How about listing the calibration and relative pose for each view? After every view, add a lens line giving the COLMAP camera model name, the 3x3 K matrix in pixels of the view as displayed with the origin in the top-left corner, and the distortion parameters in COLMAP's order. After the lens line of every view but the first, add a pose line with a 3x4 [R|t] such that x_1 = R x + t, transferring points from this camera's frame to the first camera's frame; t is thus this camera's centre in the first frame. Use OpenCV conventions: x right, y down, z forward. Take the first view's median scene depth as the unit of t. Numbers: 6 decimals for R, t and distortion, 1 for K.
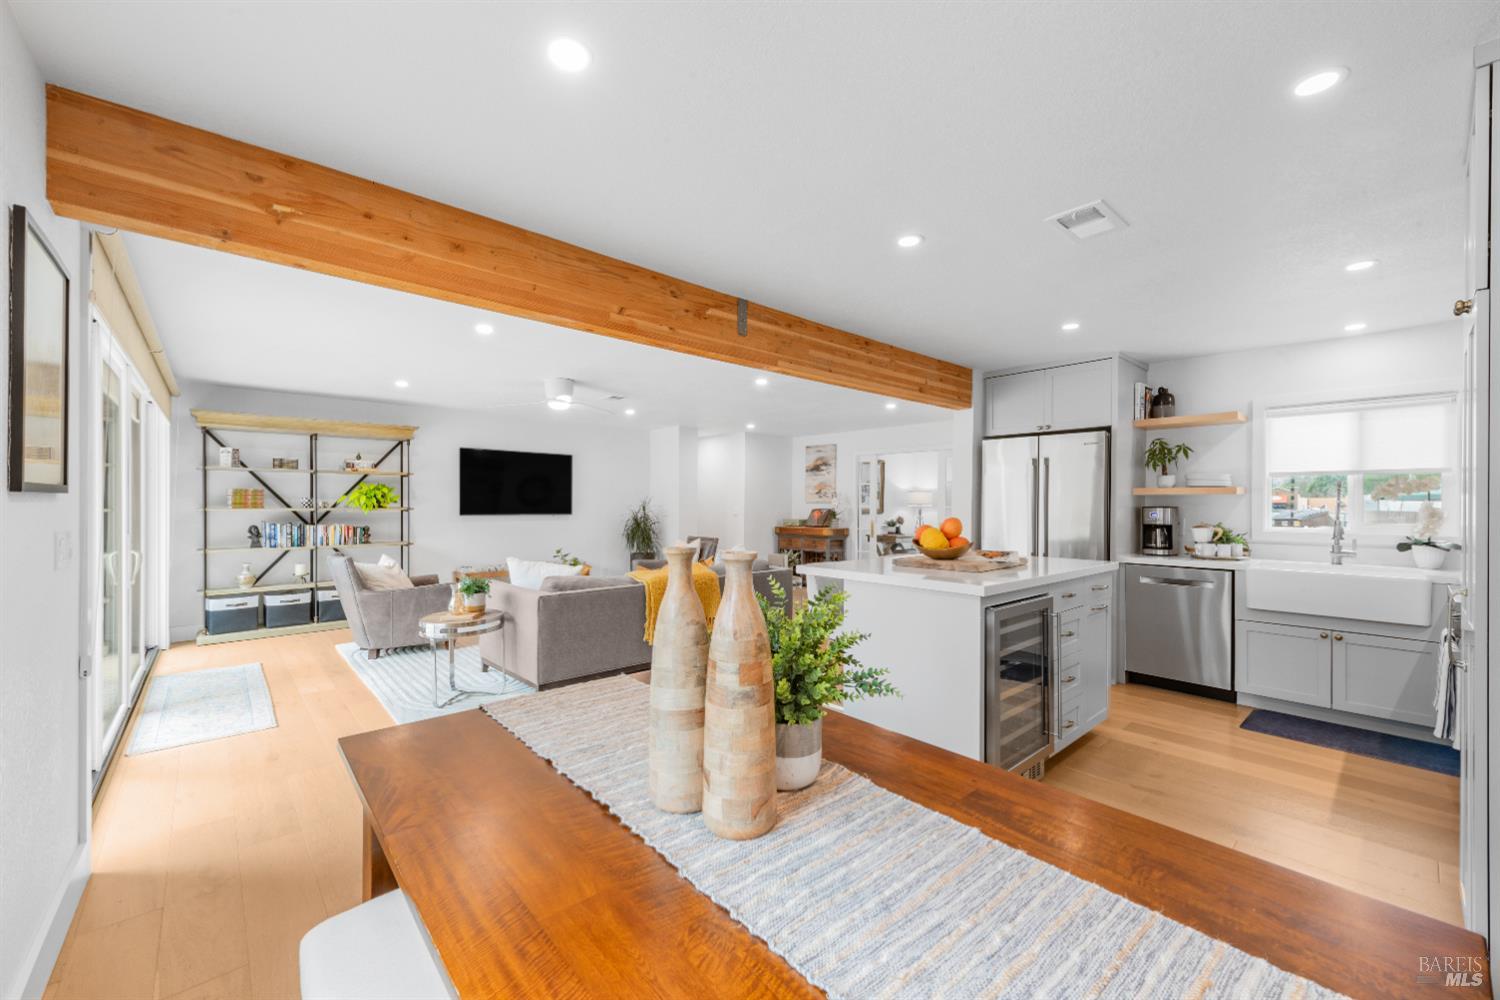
lens RADIAL K [[594.0, 0, 747.3], [0, 594.0, 505.1], [0, 0, 1]] dist [0.003228, 0.000321]
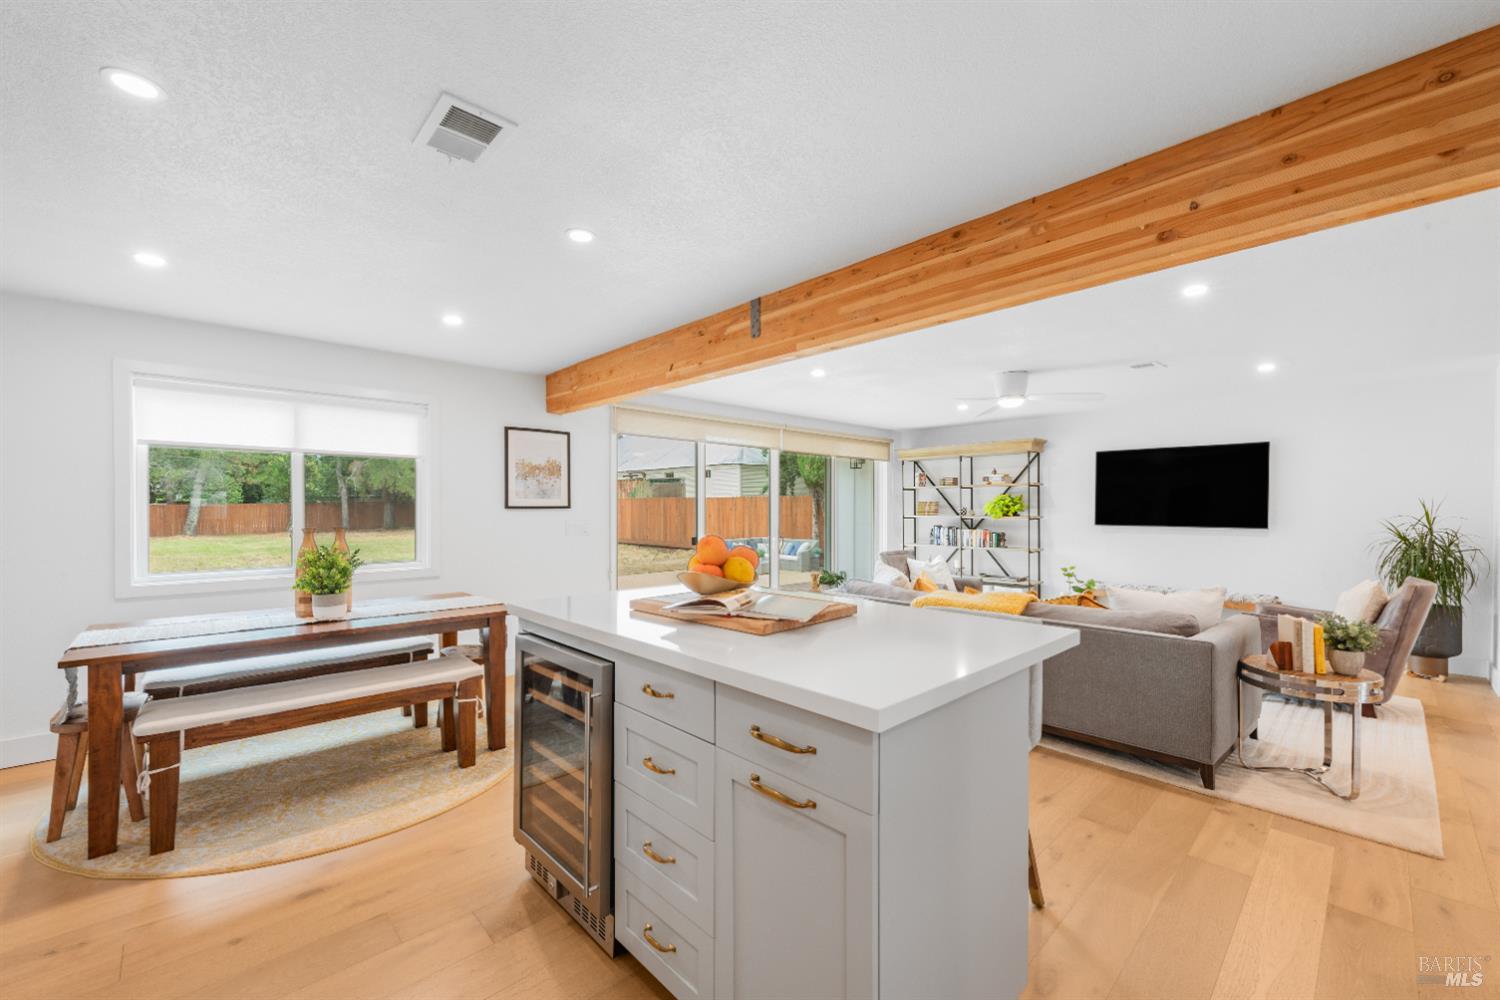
lens RADIAL K [[594.0, 0, 747.3], [0, 594.0, 505.1], [0, 0, 1]] dist [0.003228, 0.000321]
pose [[0.028105, -0.010150, -0.999553, 0.497767], [-0.002807, 0.999944, -0.010233, -0.003320], [0.999601, 0.003093, 0.028075, 0.507715]]
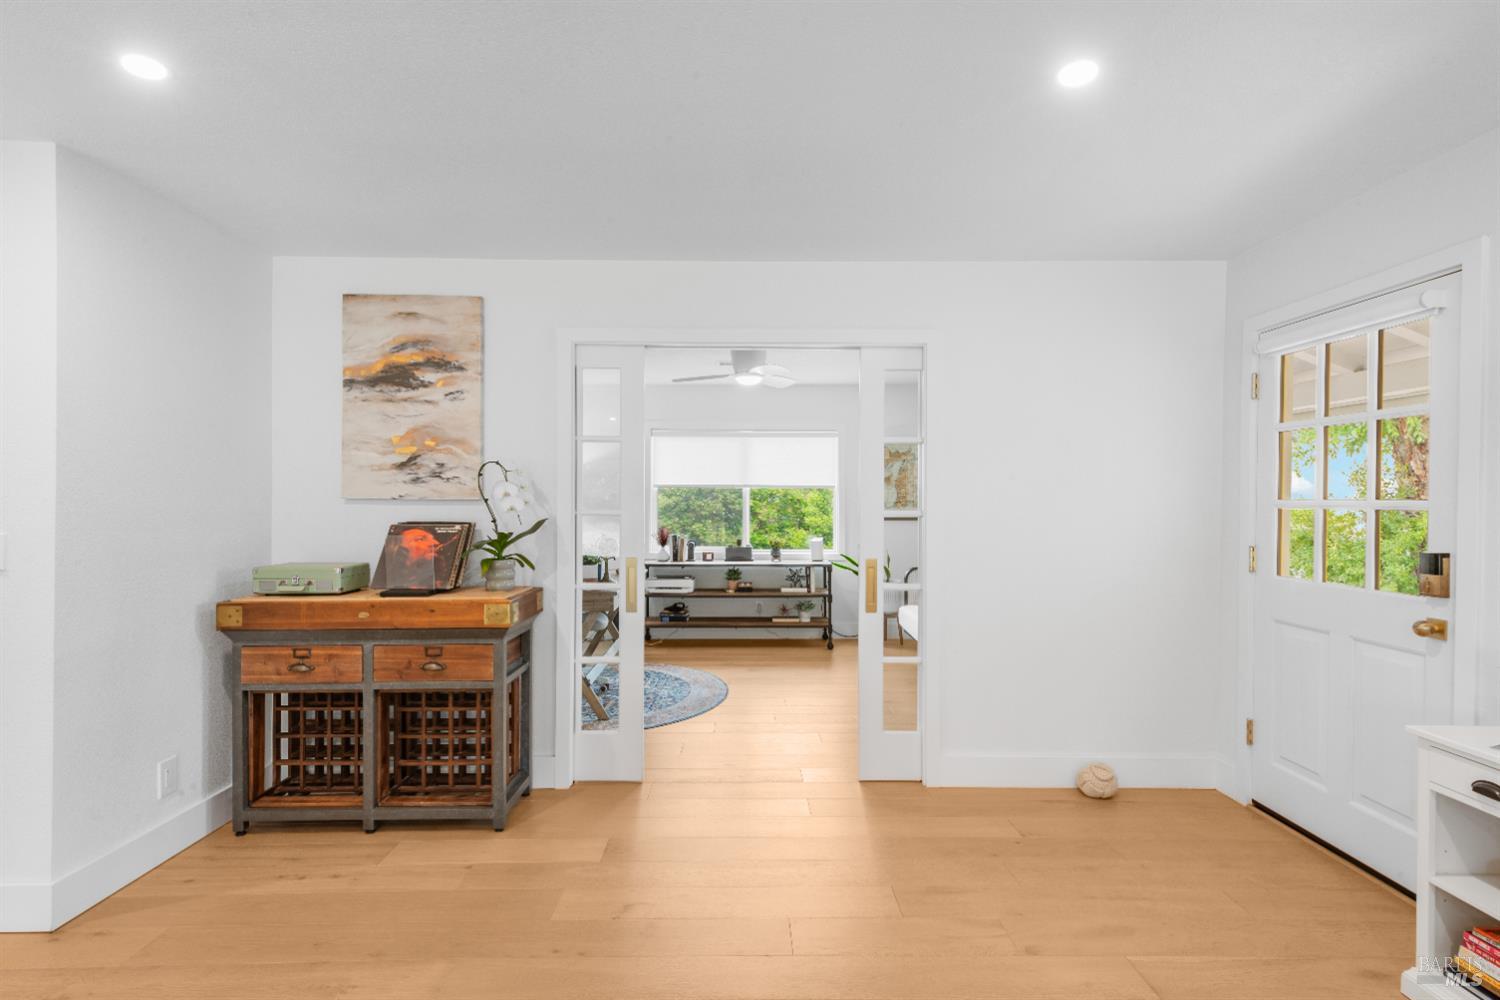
lens RADIAL K [[757.8, 0, 750.0], [0, 757.8, 500.0], [0, 0, 1]] dist [0.021736, 0.000086]
pose [[0.654009, -0.002624, 0.756482, -0.070593], [0.000998, 0.999996, 0.002605, -0.007993], [-0.756486, -0.000948, 0.654010, 0.998781]]
